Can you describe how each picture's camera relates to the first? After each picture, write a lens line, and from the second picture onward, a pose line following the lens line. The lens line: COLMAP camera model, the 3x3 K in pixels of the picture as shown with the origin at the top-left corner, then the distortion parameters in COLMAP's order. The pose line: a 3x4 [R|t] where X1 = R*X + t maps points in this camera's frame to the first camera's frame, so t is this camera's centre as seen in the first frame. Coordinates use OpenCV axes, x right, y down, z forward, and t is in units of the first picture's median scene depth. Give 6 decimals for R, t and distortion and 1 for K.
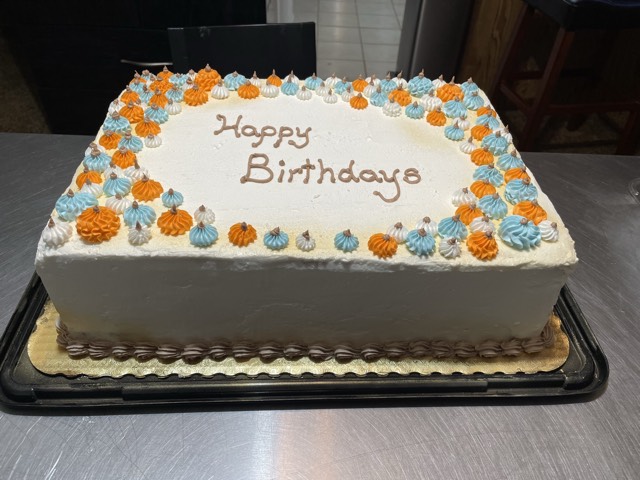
lens RADIAL K [[480.0, 0, 320.0], [0, 480.0, 240.0], [0, 0, 1]] dist [0.082304, -0.131694]
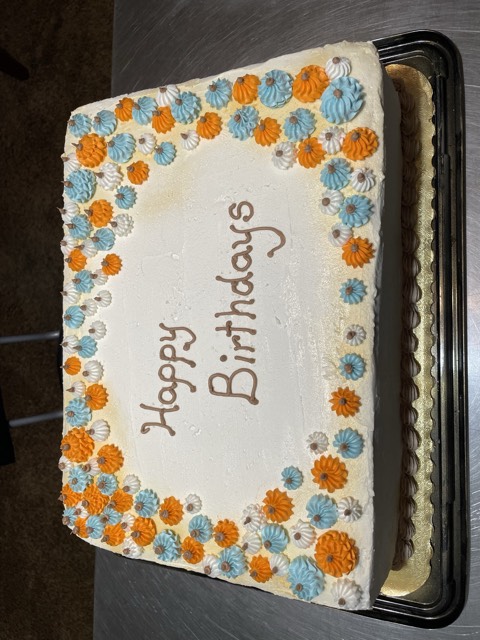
lens RADIAL K [[480.0, 0, 240.0], [0, 480.0, 320.0], [0, 0, 1]] dist [0.082304, -0.131694]
pose [[0.015801, -0.998761, -0.047192, 0.034096], [0.933563, -0.002166, 0.358407, -0.454479], [-0.358065, -0.049719, 0.932372, 0.170478]]
